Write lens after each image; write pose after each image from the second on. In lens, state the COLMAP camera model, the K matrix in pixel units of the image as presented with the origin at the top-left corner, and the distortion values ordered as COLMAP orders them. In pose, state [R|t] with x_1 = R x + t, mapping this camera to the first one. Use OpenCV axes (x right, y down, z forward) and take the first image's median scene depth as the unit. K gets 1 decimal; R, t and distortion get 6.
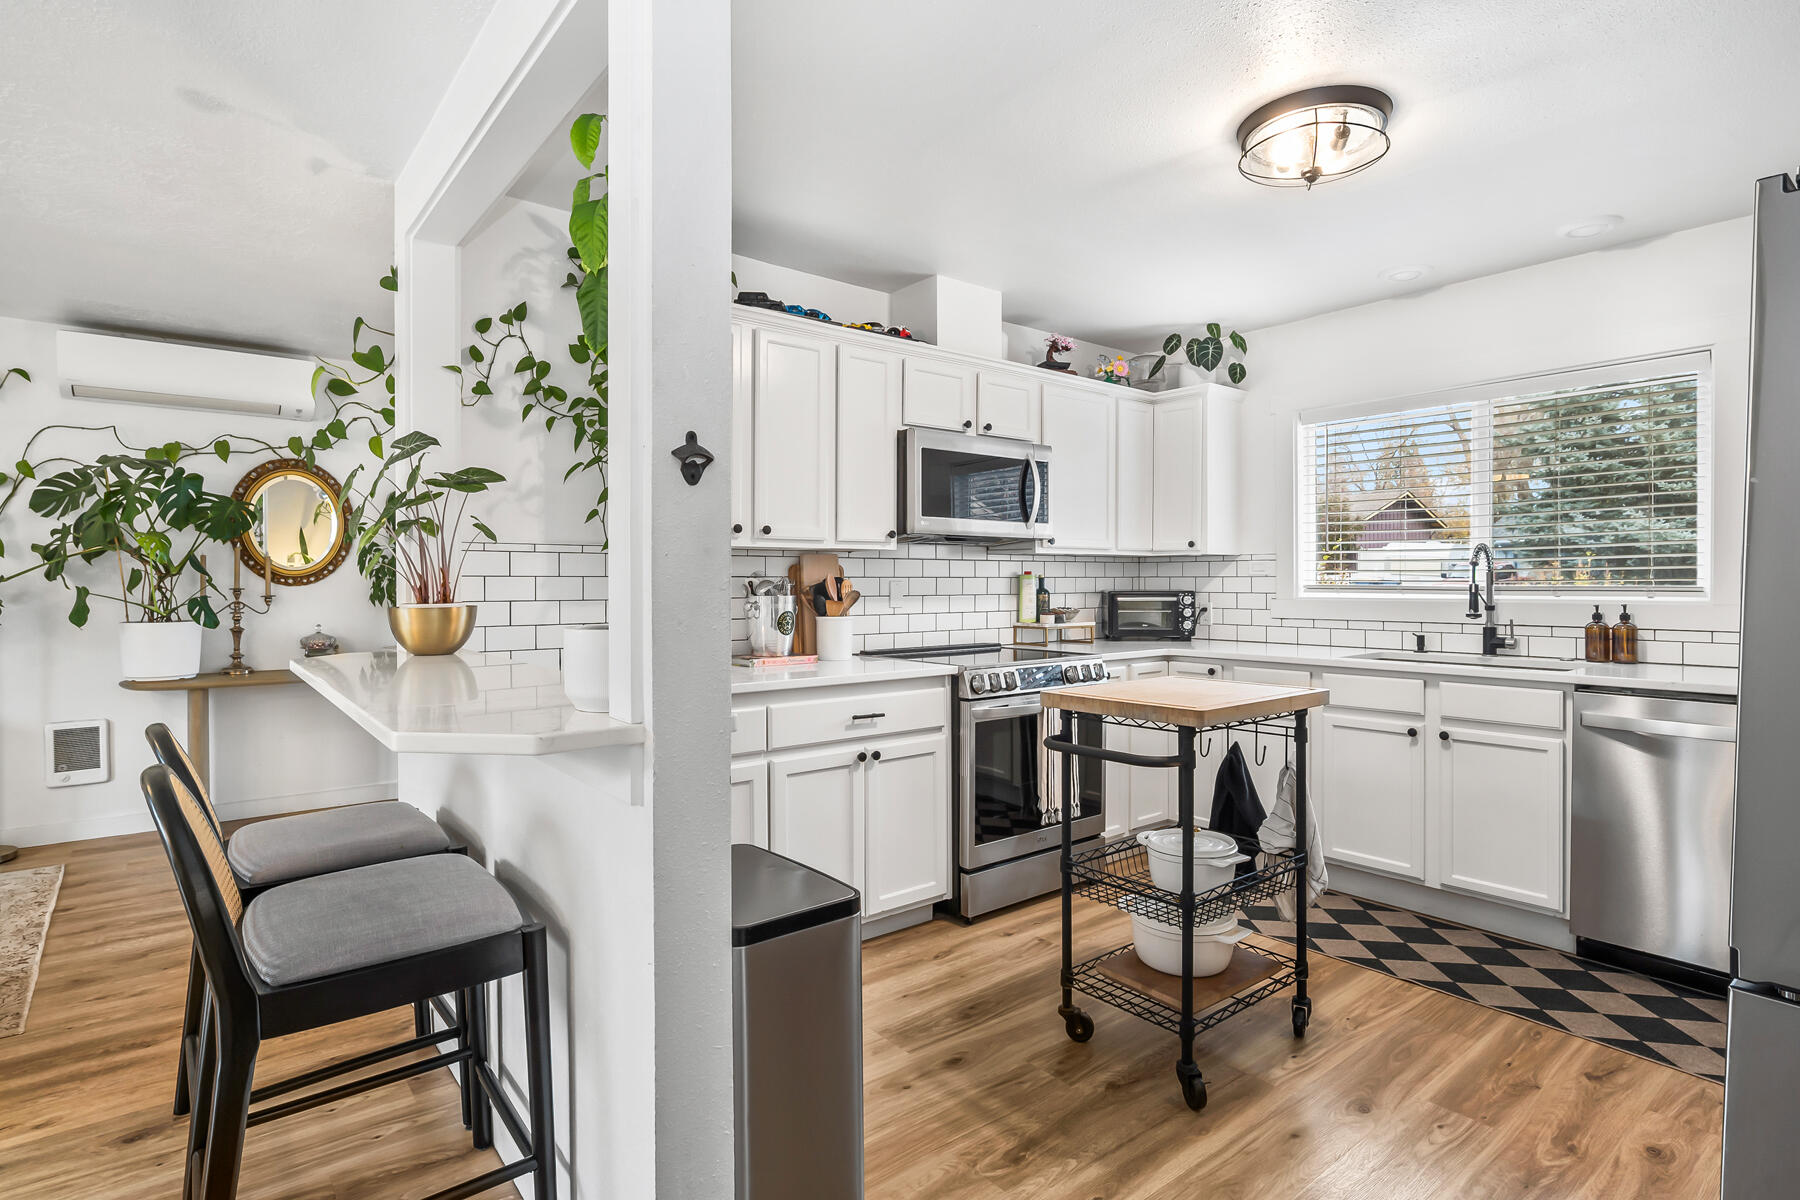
lens RADIAL K [[910.7, 0, 904.3], [0, 910.7, 590.7], [0, 0, 1]] dist [-0.023144, 0.010932]
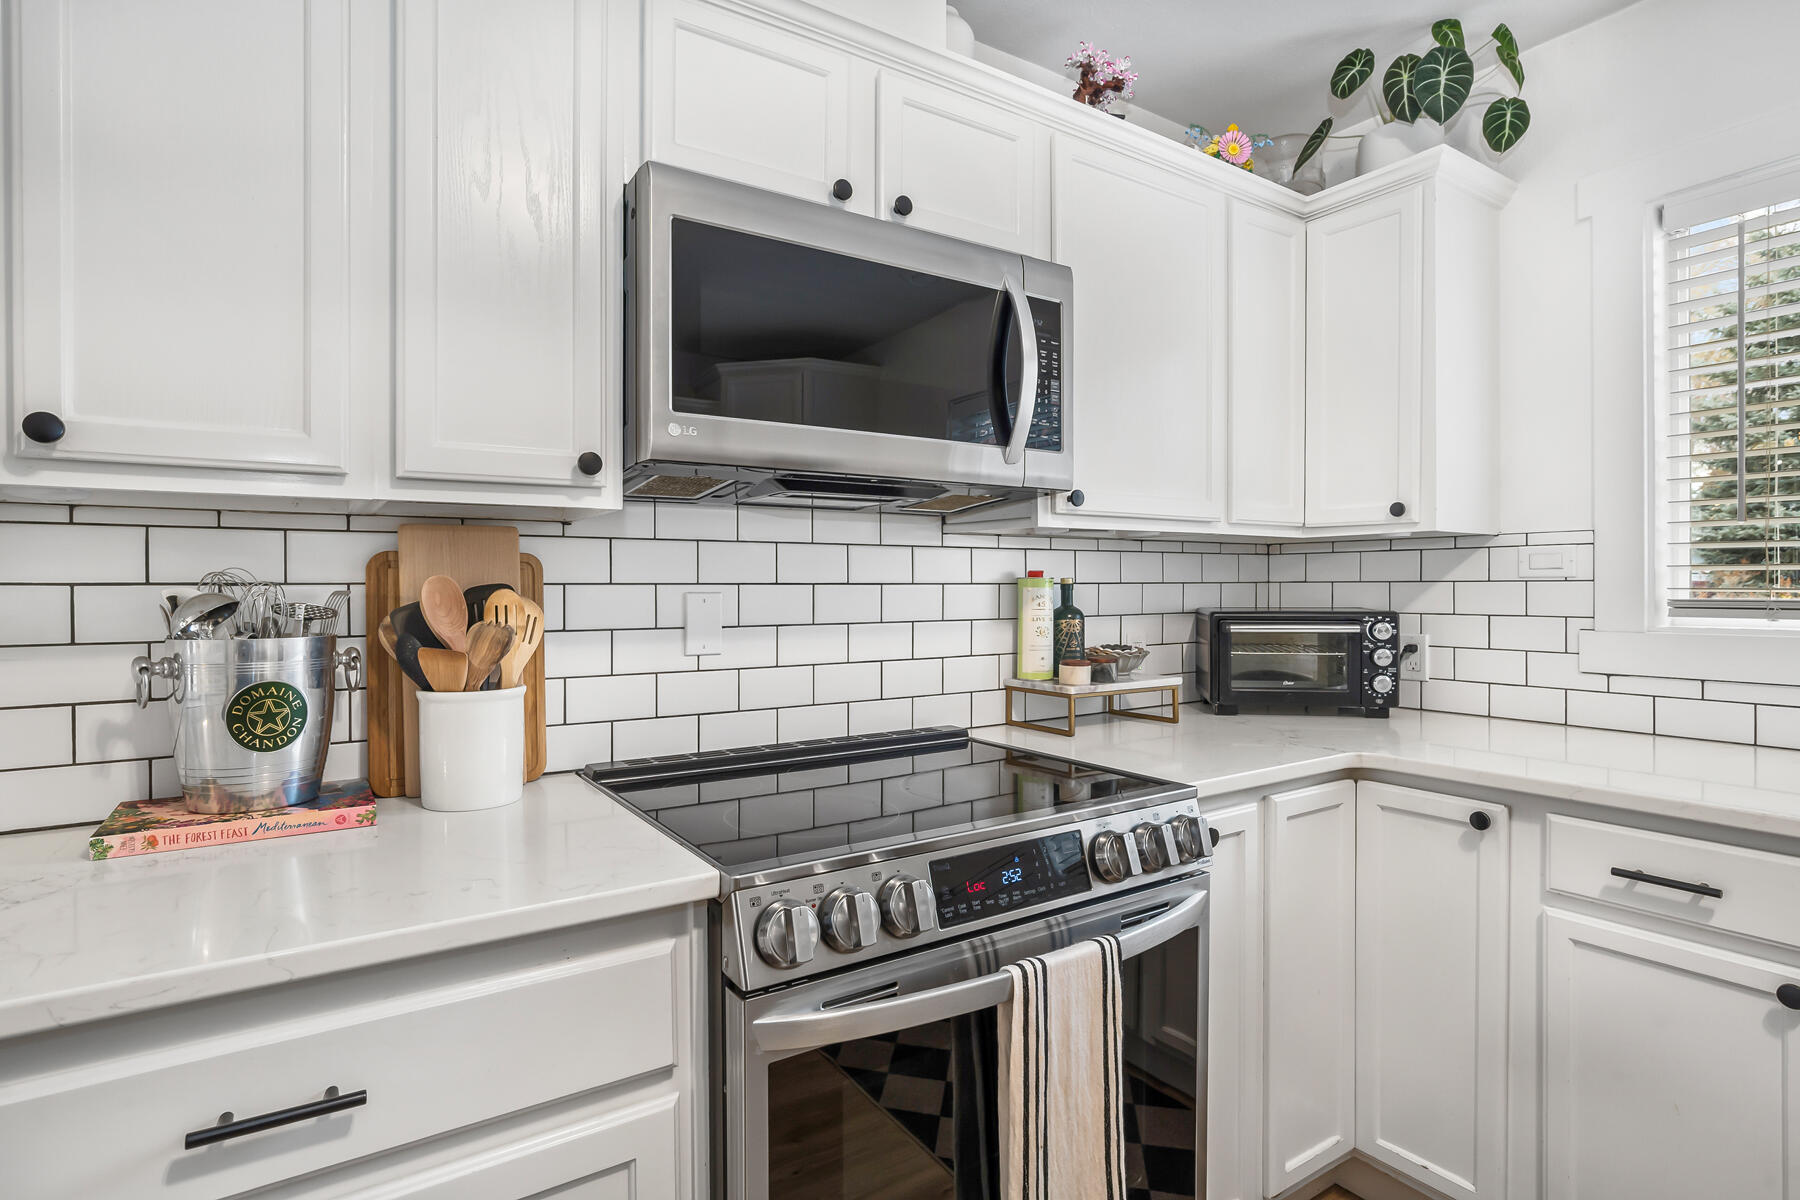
lens RADIAL K [[910.7, 0, 904.3], [0, 910.7, 590.7], [0, 0, 1]] dist [-0.023144, 0.010932]
pose [[0.995396, -0.000743, -0.095849, 0.117500], [0.000218, 0.999985, -0.005490, -0.008496], [0.095852, 0.005444, 0.995381, 0.544103]]
